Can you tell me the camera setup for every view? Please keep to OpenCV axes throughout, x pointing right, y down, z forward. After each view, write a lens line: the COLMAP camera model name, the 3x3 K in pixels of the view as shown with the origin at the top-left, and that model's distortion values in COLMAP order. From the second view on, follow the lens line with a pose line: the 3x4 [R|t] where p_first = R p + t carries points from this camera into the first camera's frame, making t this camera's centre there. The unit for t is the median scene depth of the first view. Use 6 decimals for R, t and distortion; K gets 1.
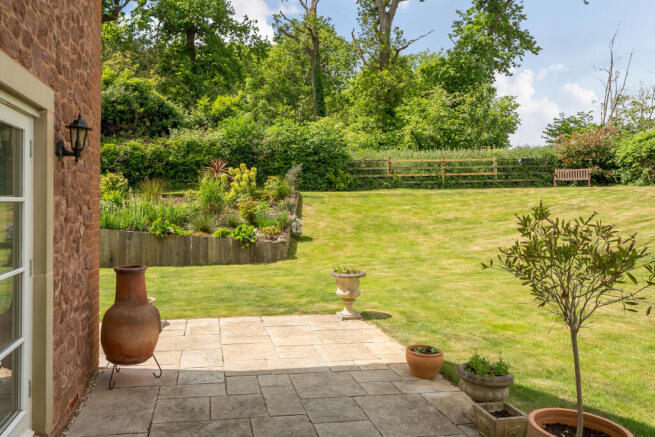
lens RADIAL K [[468.0, 0, 327.5], [0, 468.0, 218.5], [0, 0, 1]] dist [-0.007039, -0.001963]
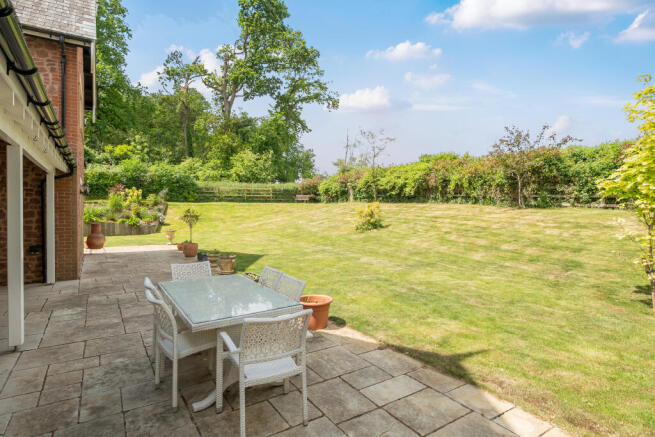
lens RADIAL K [[336.4, 0, 327.5], [0, 336.4, 218.5], [0, 0, 1]] dist [0.001334, 0.000140]
pose [[0.943676, 0.009076, 0.330748, 0.104127], [-0.006043, 0.999930, -0.010199, 0.020017], [-0.330817, 0.007626, 0.943664, -0.524640]]
